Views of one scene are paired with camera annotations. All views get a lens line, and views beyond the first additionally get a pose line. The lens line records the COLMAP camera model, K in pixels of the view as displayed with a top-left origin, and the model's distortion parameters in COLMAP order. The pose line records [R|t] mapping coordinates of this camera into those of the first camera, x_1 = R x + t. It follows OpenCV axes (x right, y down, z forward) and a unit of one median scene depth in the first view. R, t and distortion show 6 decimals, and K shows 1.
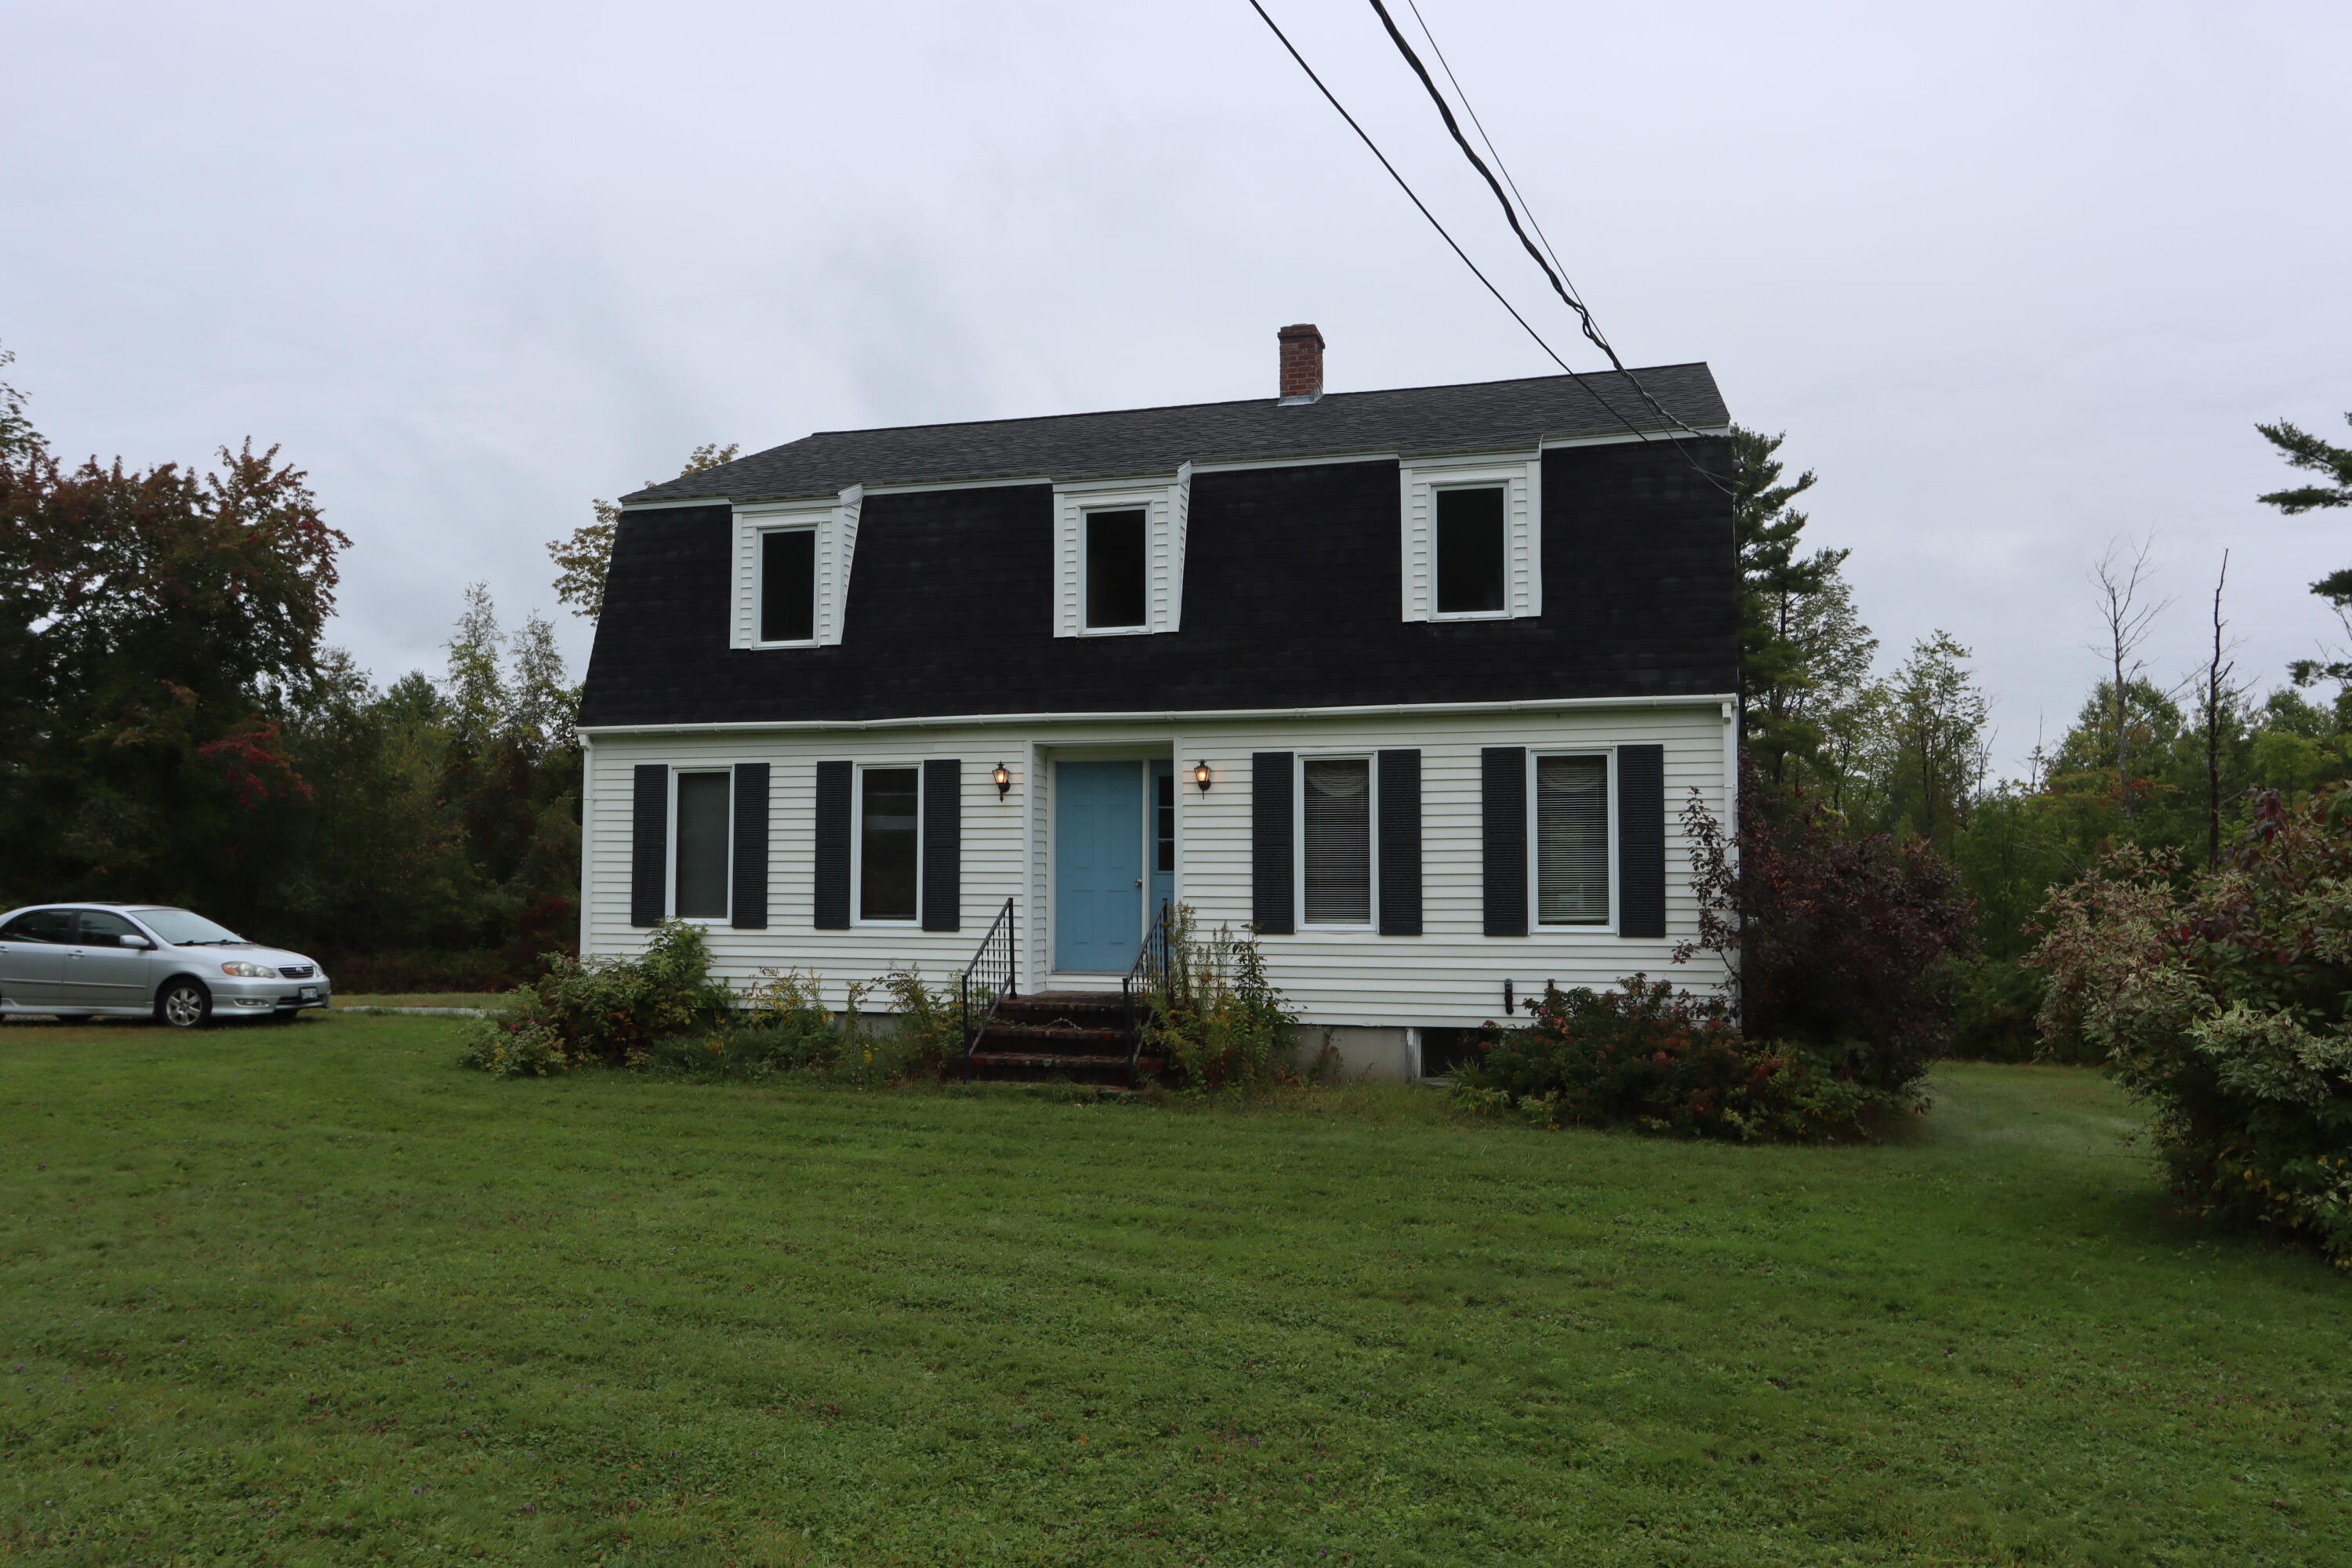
lens RADIAL K [[1559.8, 0, 1176.0], [0, 1559.8, 784.0], [0, 0, 1]] dist [-0.002116, -0.000224]
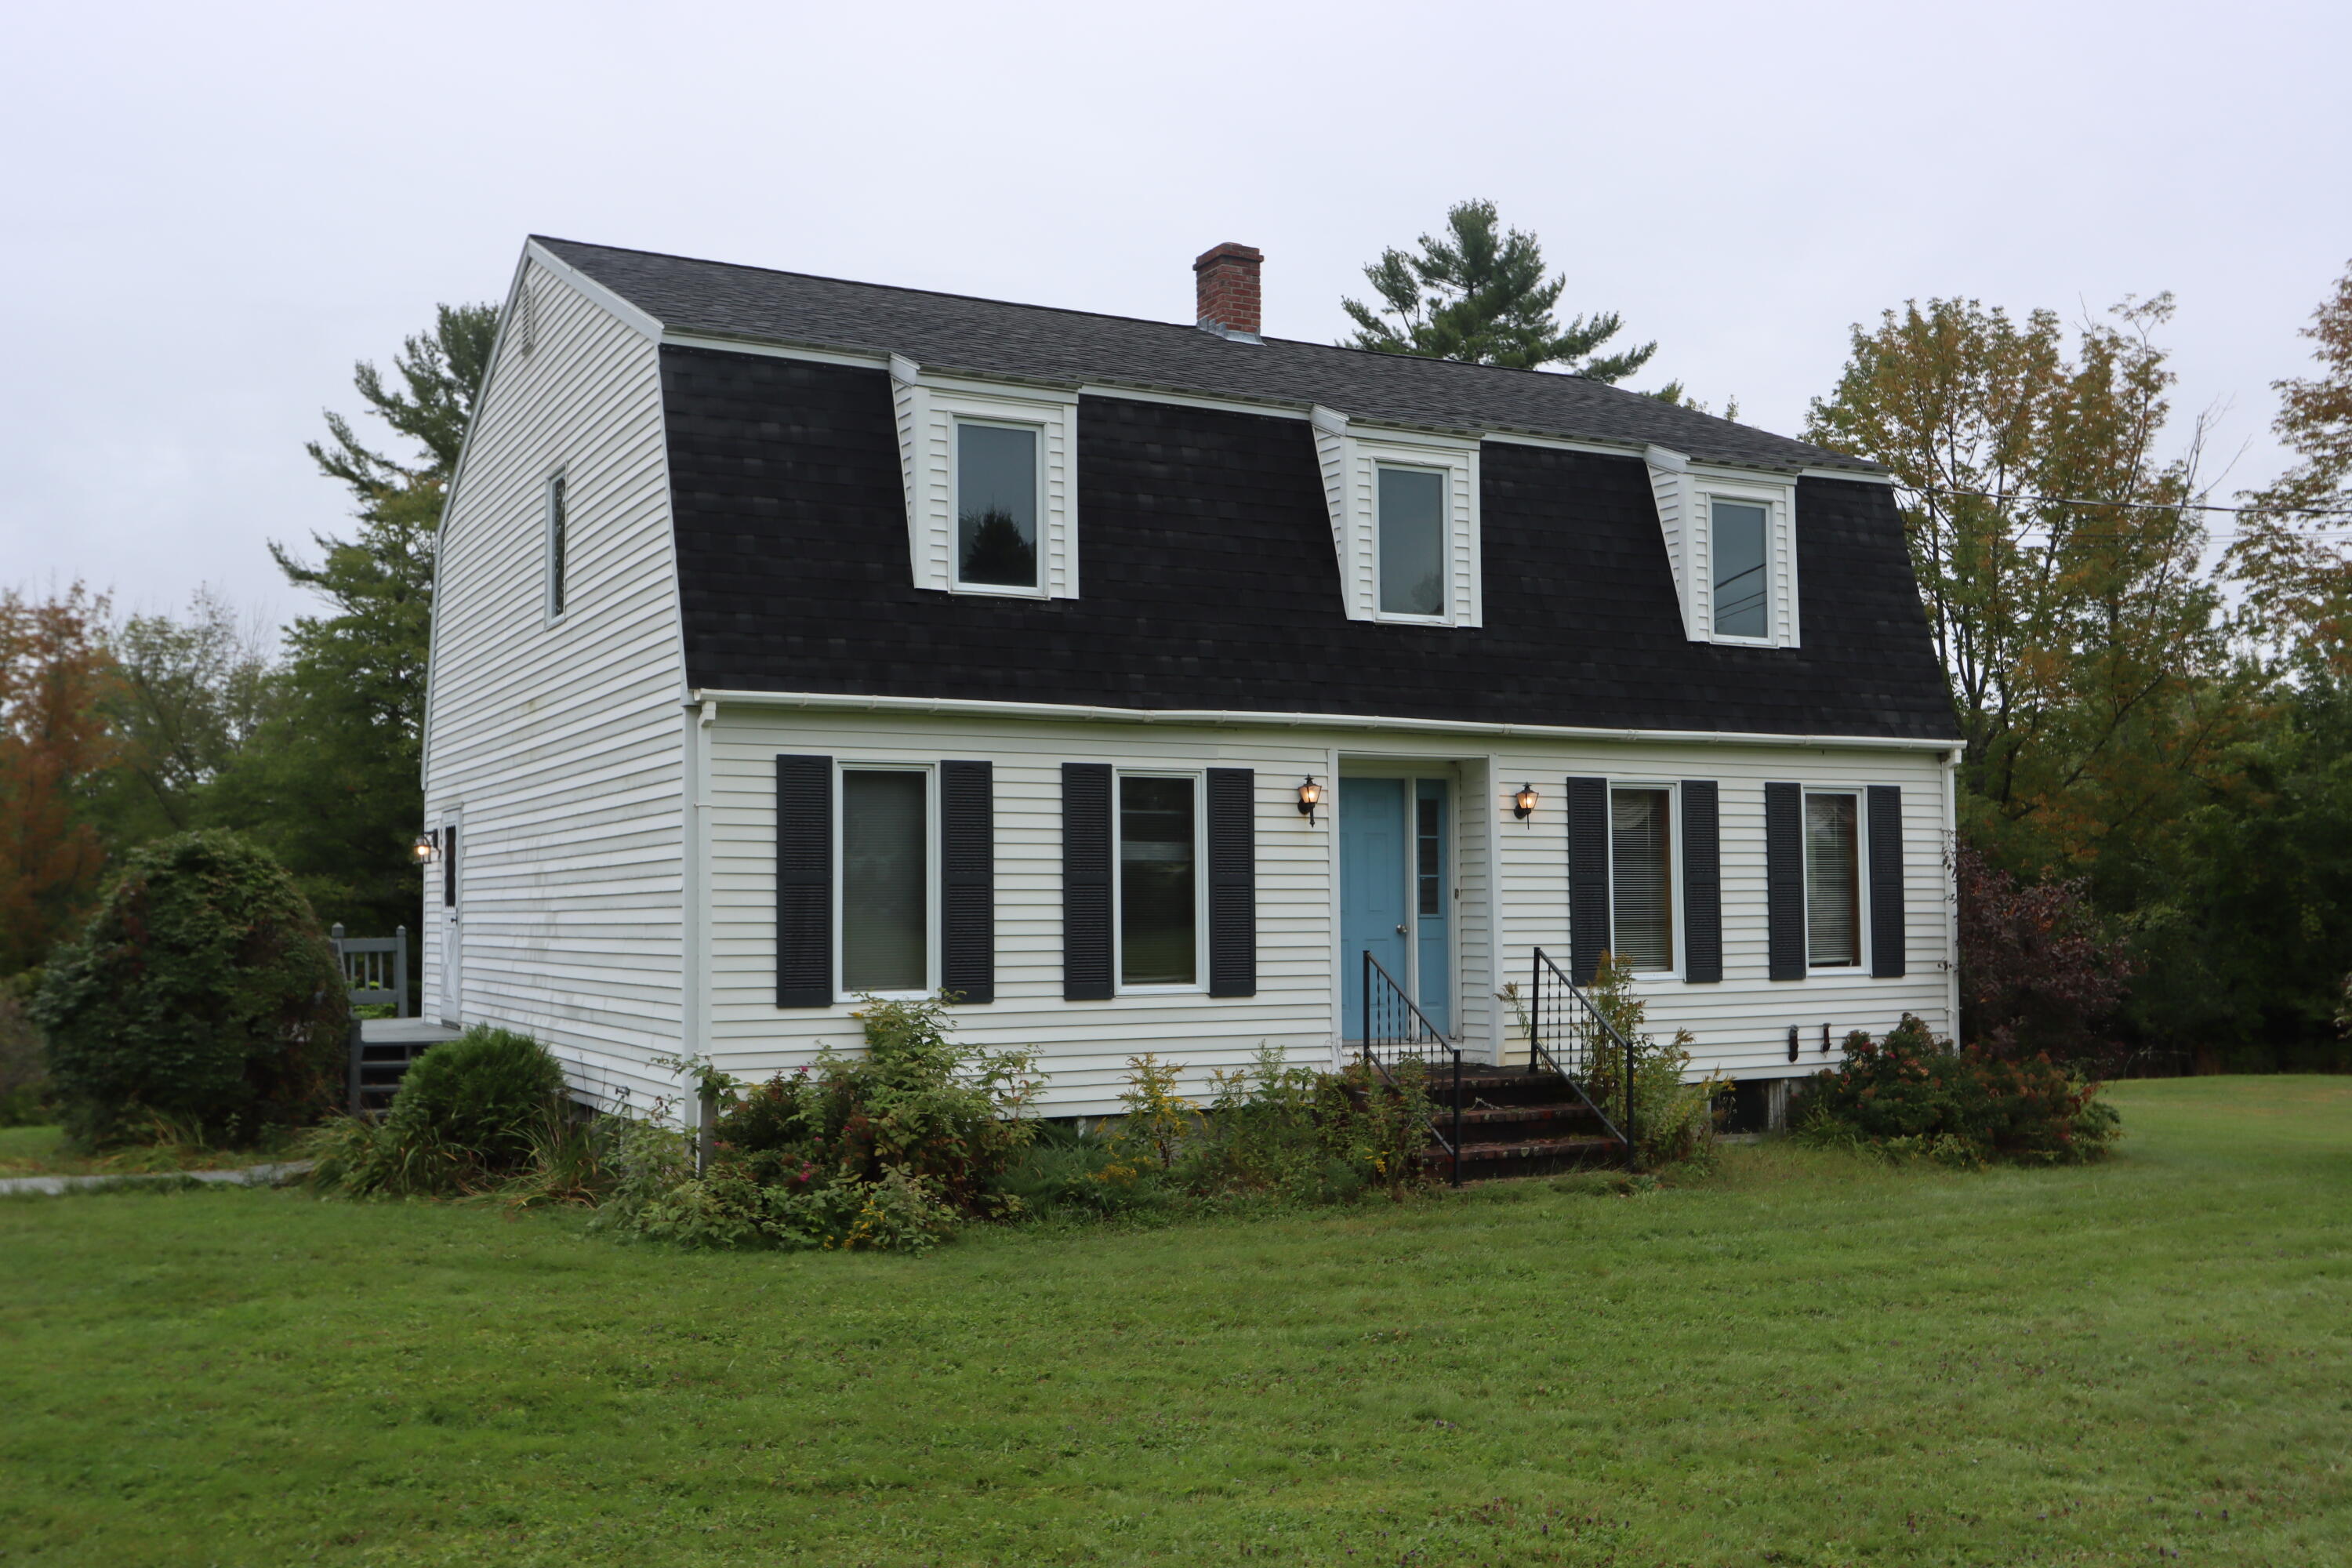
lens RADIAL K [[2154.4, 0, 1176.0], [0, 2154.4, 784.0], [0, 0, 1]] dist [-0.002472, -0.000469]
pose [[0.738786, 0.034531, 0.673054, -0.874570], [-0.031328, 0.999367, -0.016885, 0.010306], [-0.673211, -0.008611, 0.739400, 0.253150]]
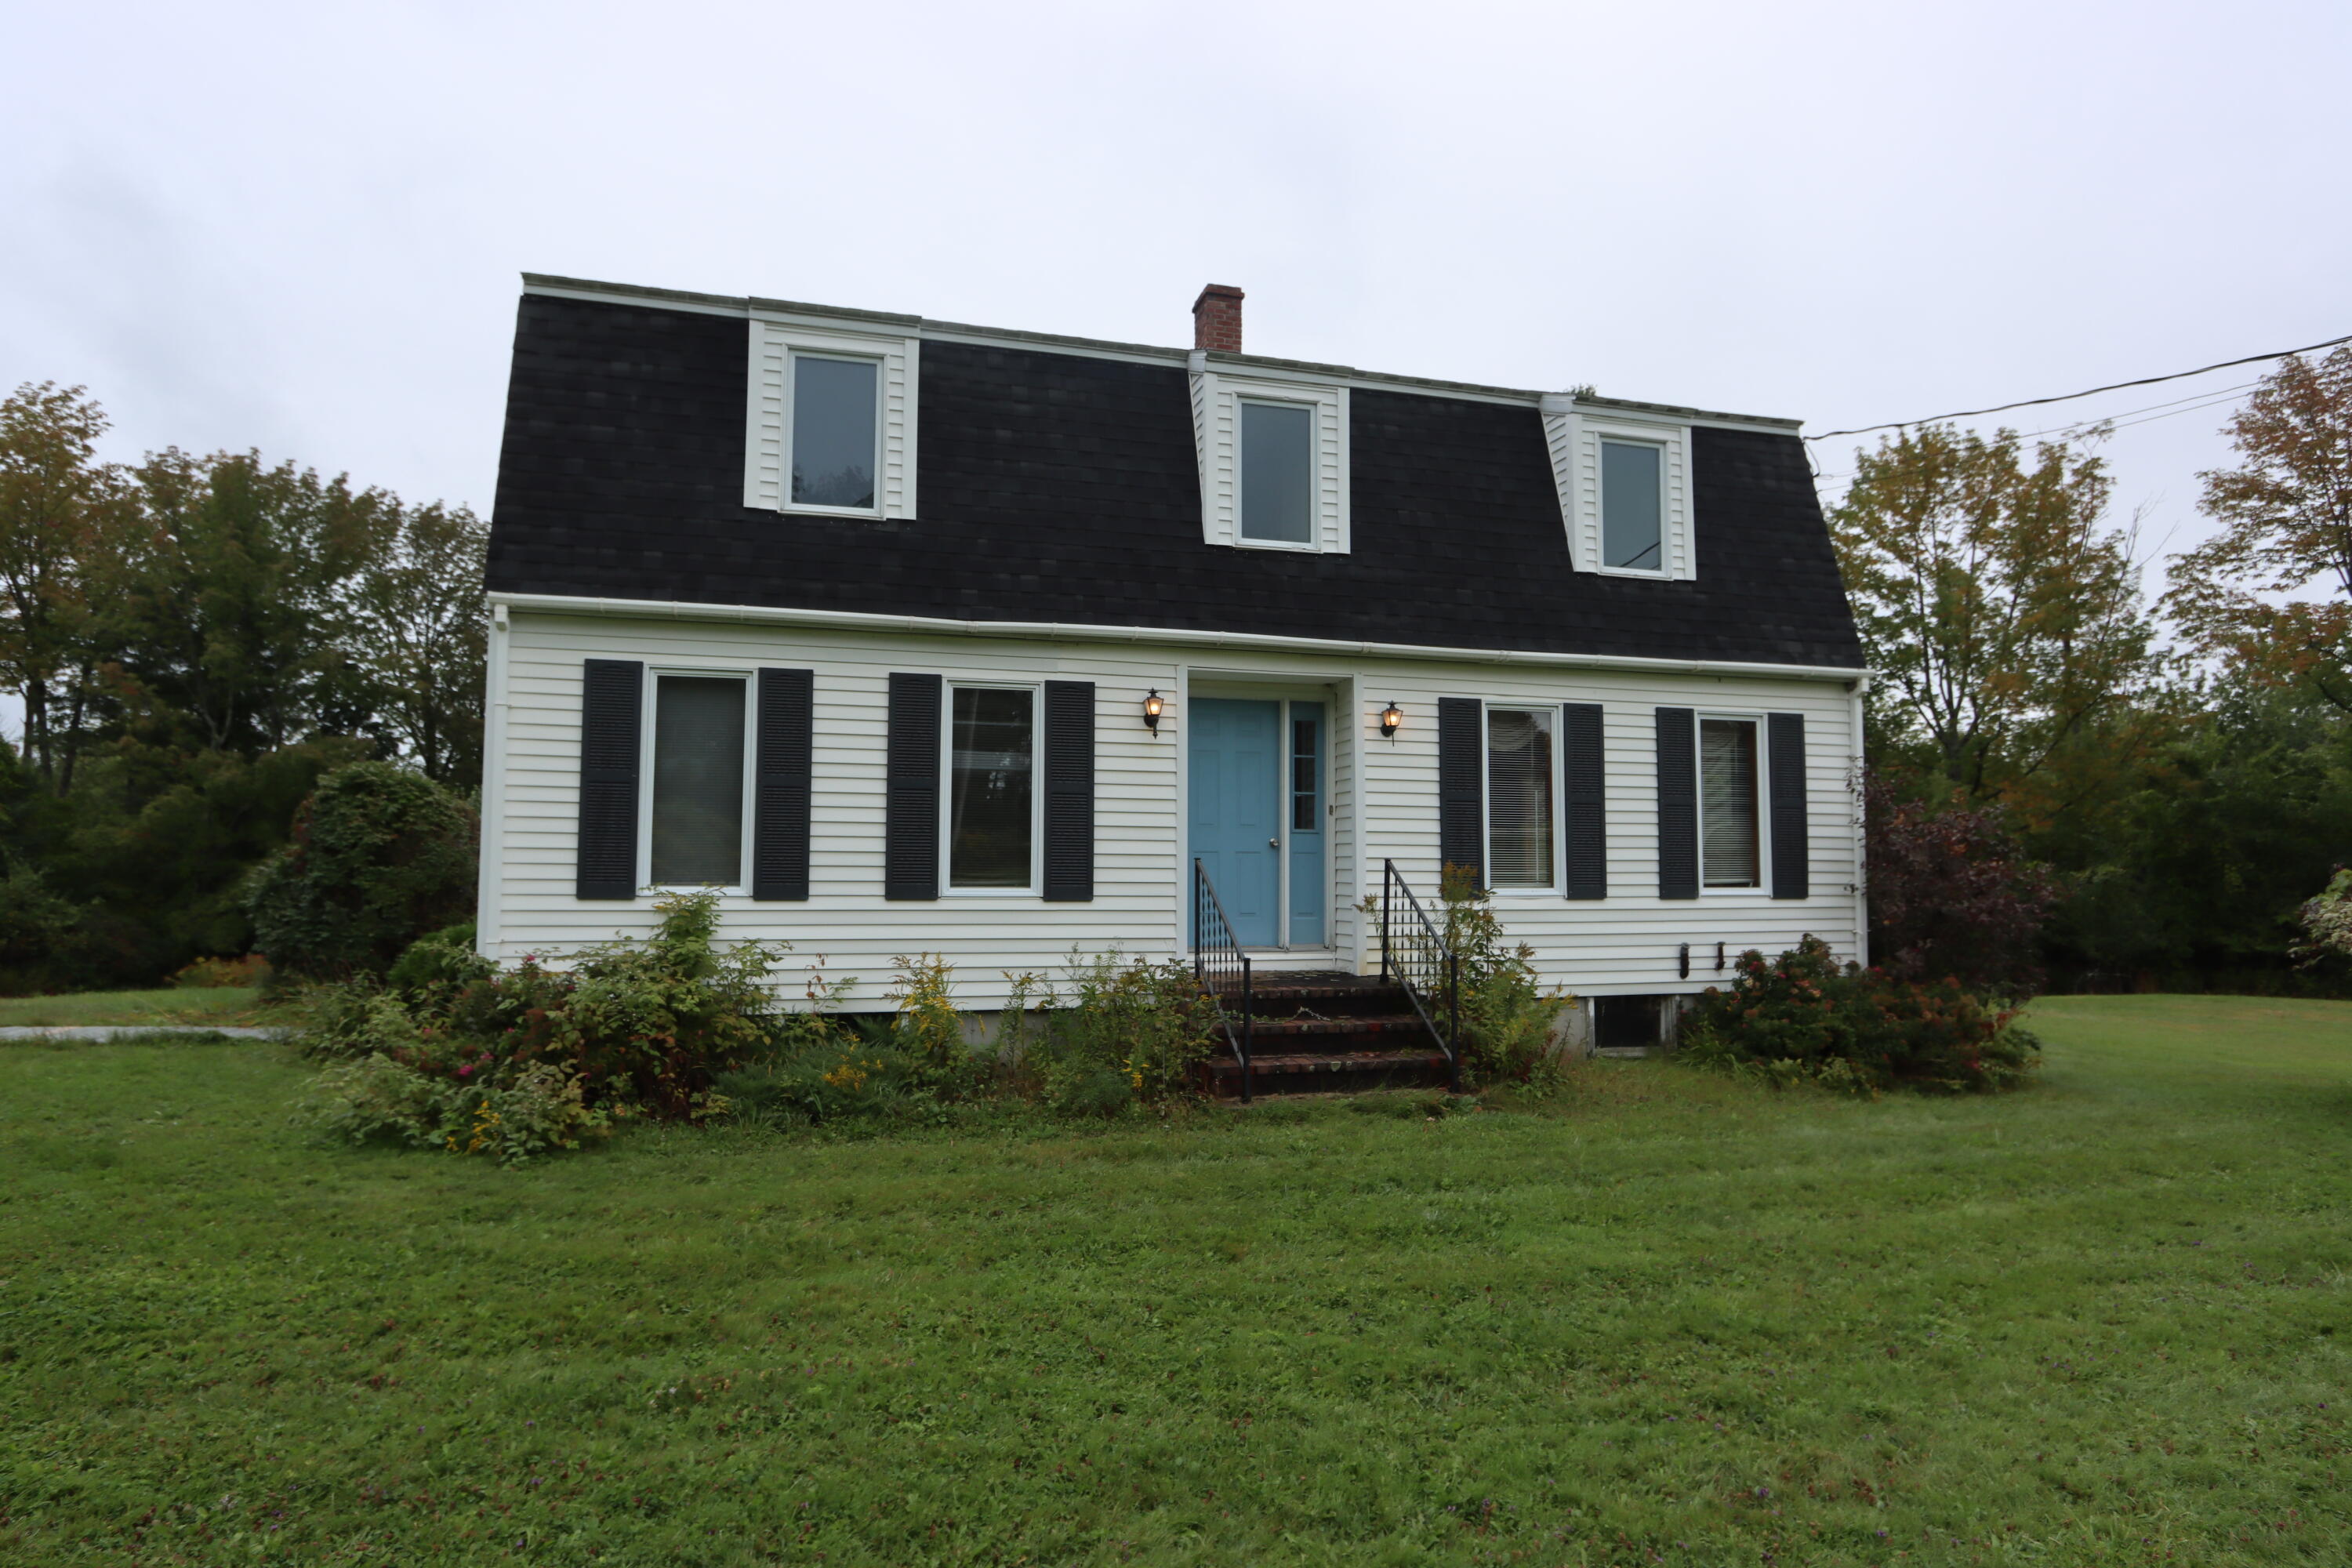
lens RADIAL K [[1242.0, 0, 1178.5], [0, 1242.0, 789.9], [0, 0, 1]] dist [-0.017620, -0.000372]
pose [[0.868183, 0.037054, 0.494858, -0.411698], [-0.033452, 0.999310, -0.016139, 0.047261], [-0.495115, -0.002542, 0.868824, 0.436823]]
